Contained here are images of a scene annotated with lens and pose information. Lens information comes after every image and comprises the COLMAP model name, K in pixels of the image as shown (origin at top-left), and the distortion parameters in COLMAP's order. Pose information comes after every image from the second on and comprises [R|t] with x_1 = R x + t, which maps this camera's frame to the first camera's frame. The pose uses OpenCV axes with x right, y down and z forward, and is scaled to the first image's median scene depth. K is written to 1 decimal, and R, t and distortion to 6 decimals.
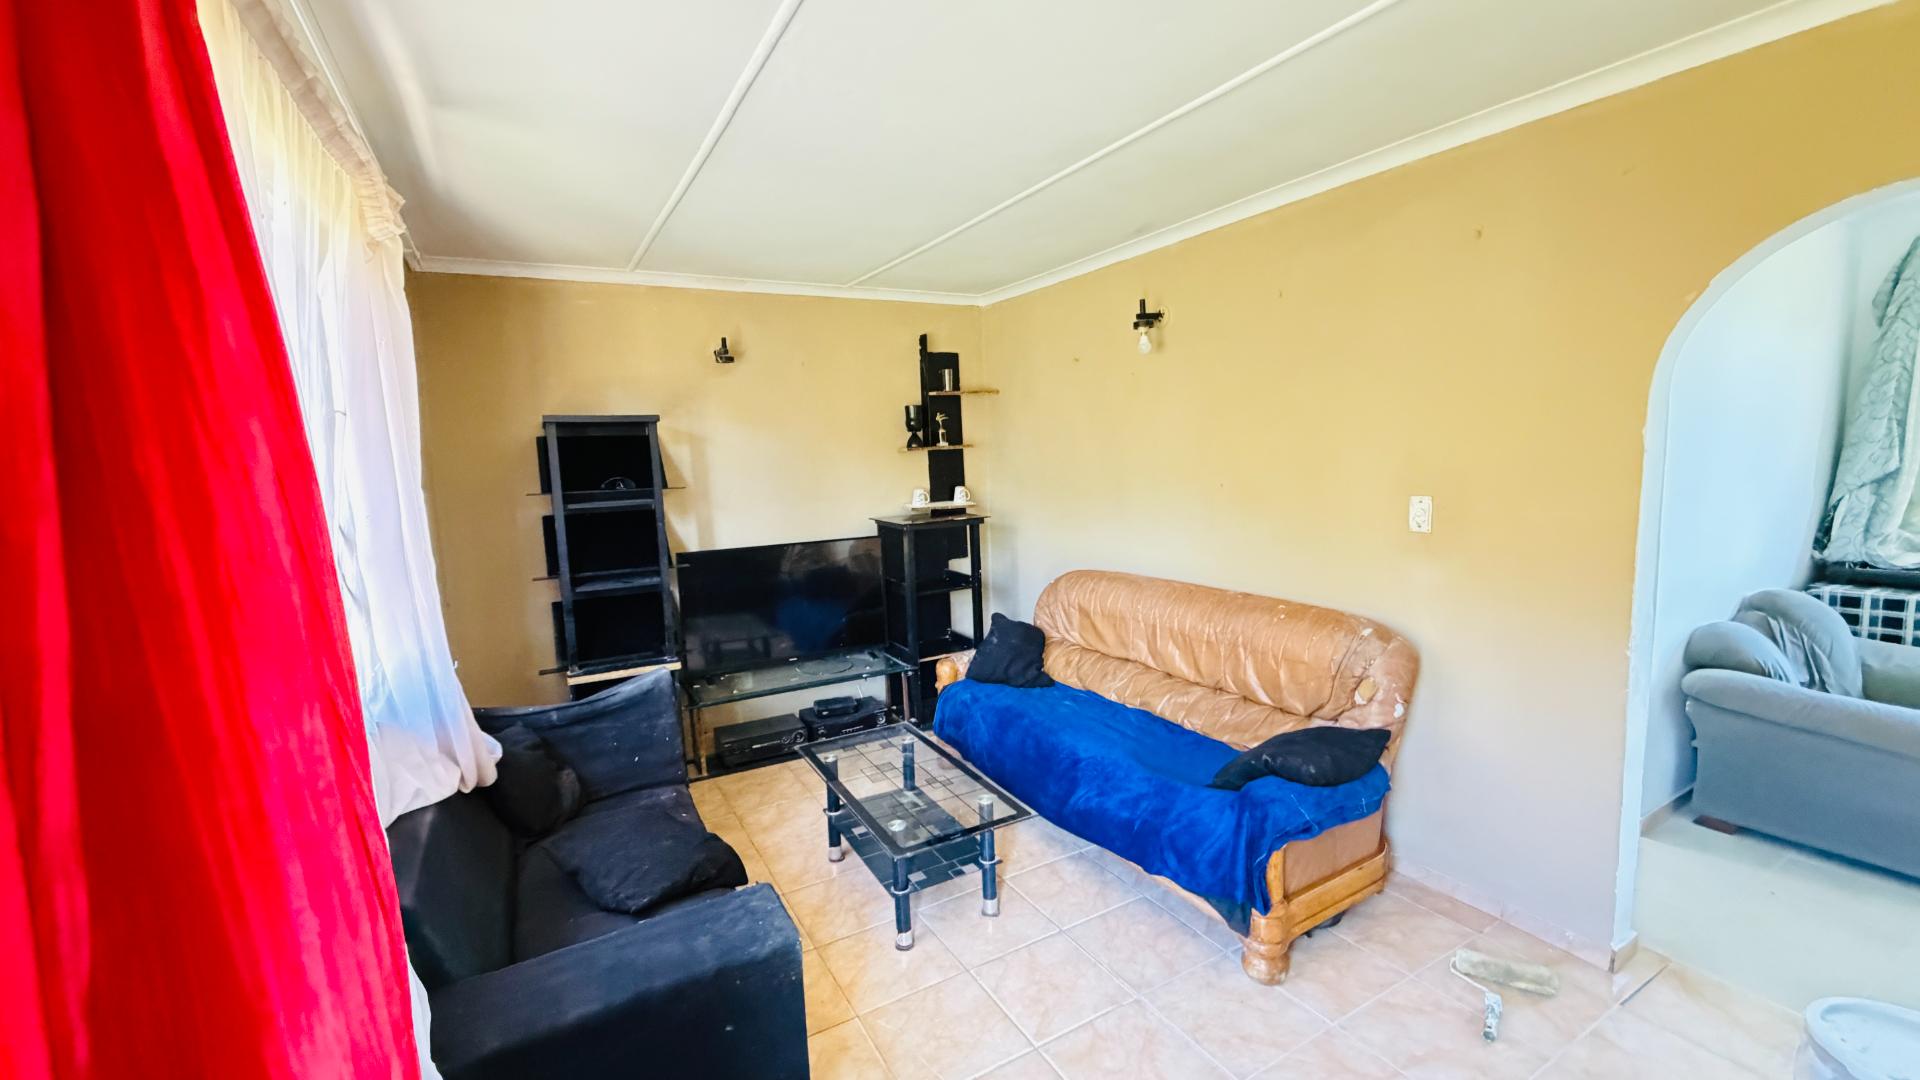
lens RADIAL K [[766.4, 0, 958.1], [0, 766.4, 541.7], [0, 0, 1]] dist [0.001103, -0.000258]
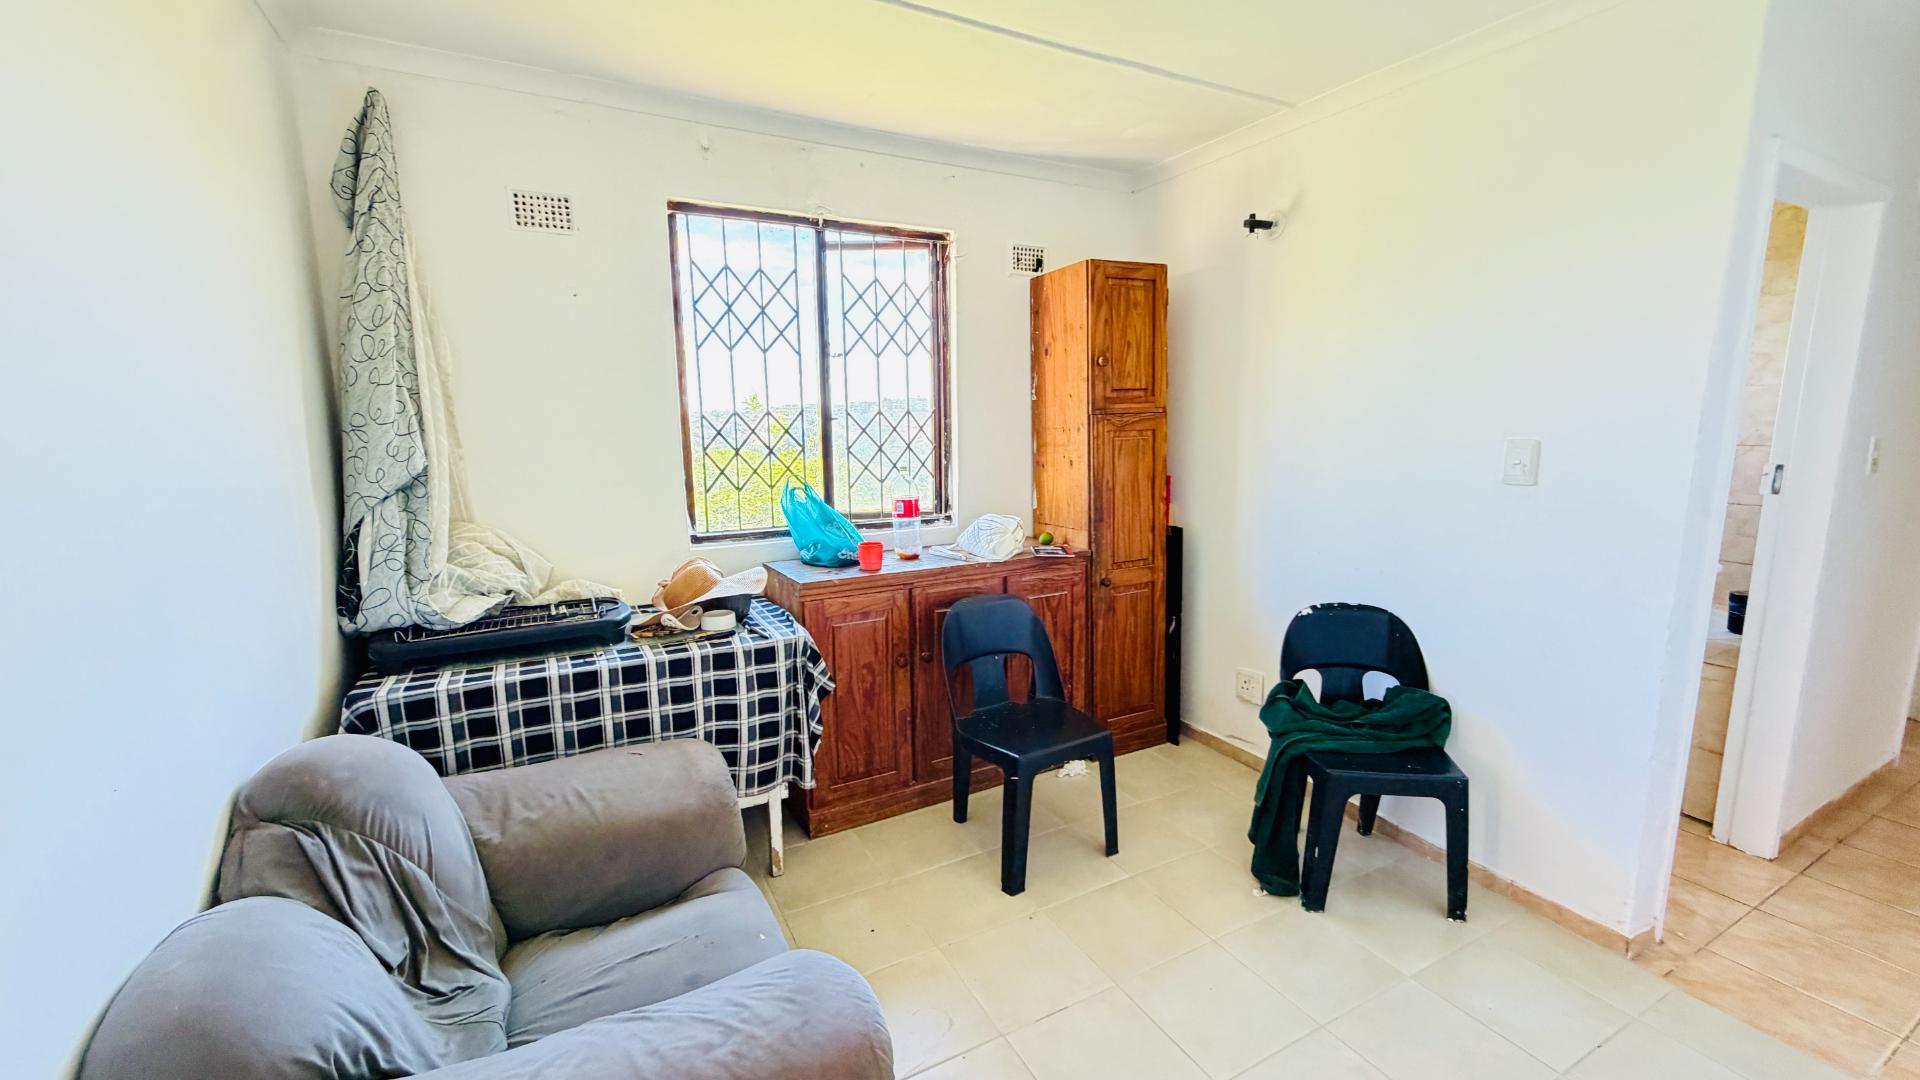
lens RADIAL K [[766.4, 0, 957.6], [0, 766.4, 539.9], [0, 0, 1]] dist [0.001103, -0.000258]
pose [[0.023532, -0.122062, 0.992244, 0.605340], [0.123301, 0.985295, 0.118283, -0.057452], [-0.992090, 0.119561, 0.038236, 0.550036]]
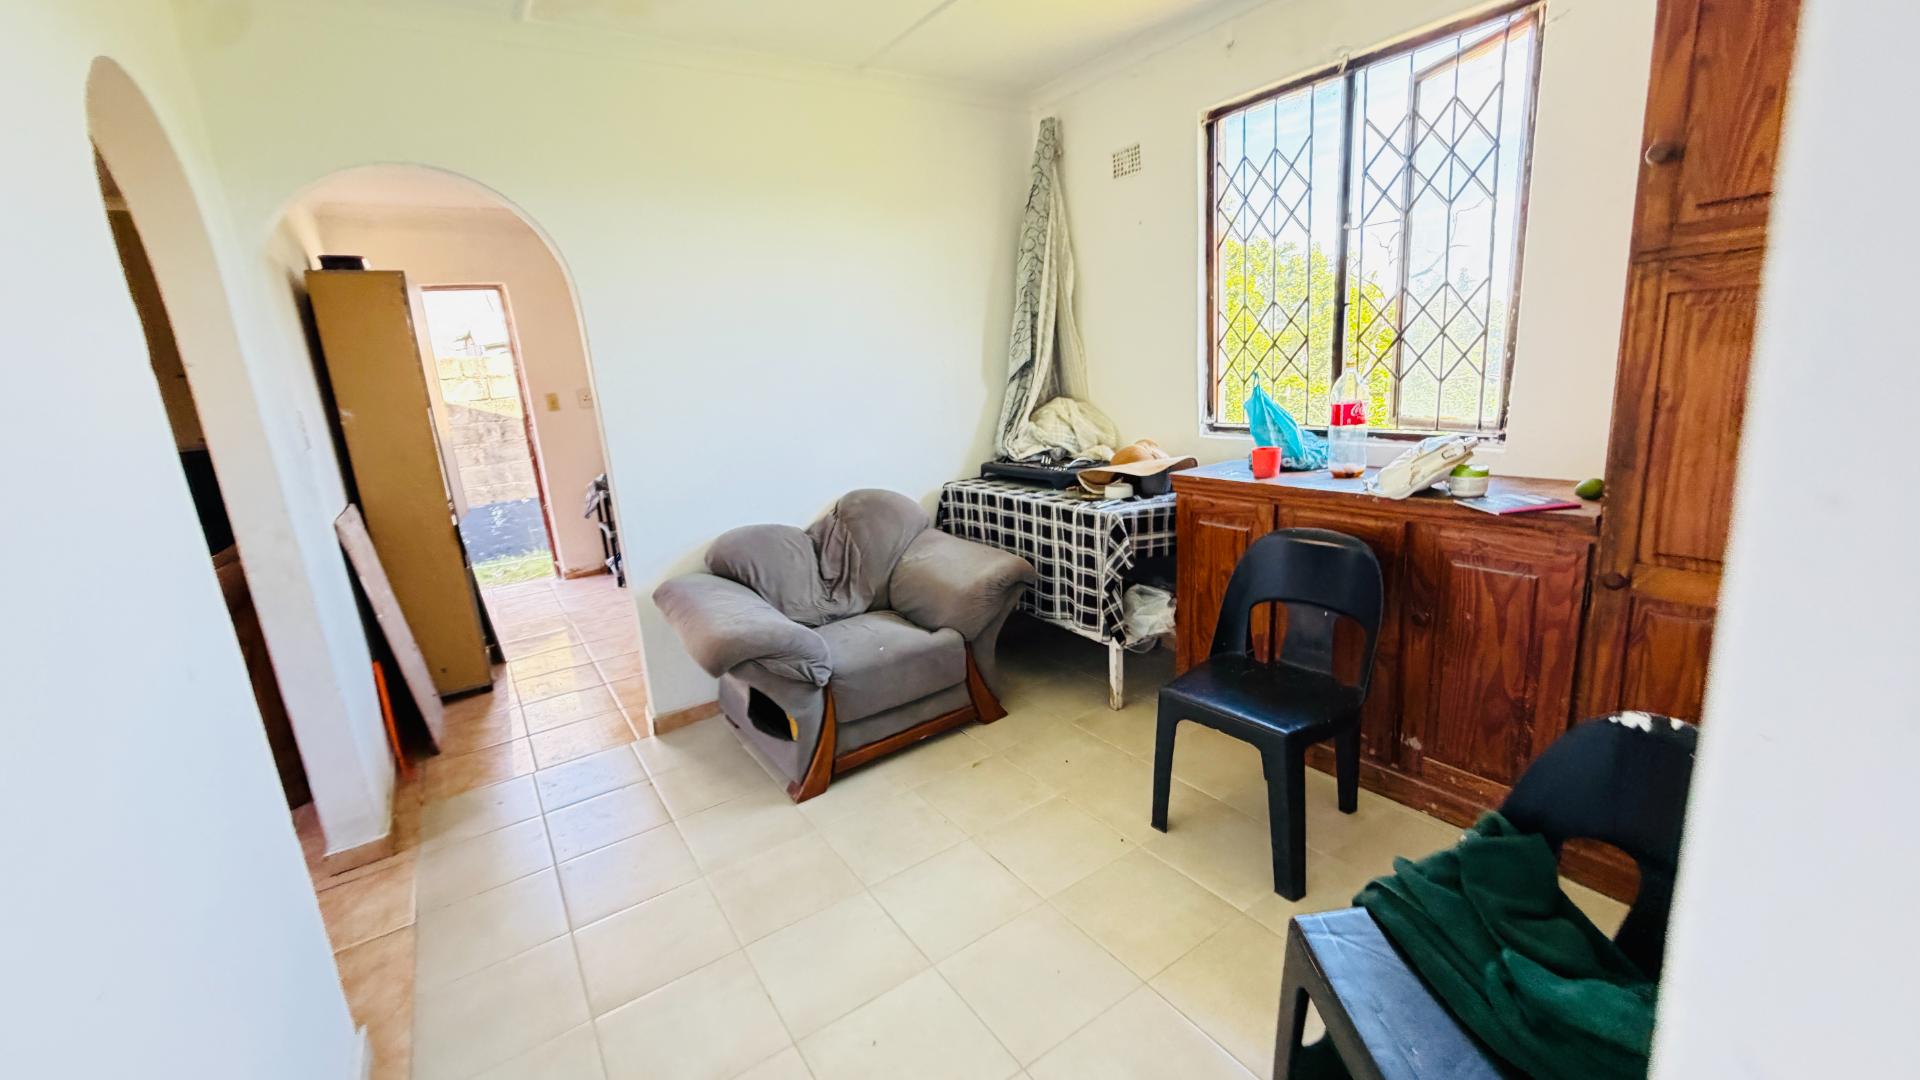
lens RADIAL K [[766.4, 0, 953.5], [0, 766.4, 535.9], [0, 0, 1]] dist [0.001103, -0.000258]
pose [[0.996553, -0.049255, 0.066747, 1.031204], [0.041737, 0.993089, 0.109690, 0.017333], [-0.071688, -0.106526, 0.991722, -0.015797]]
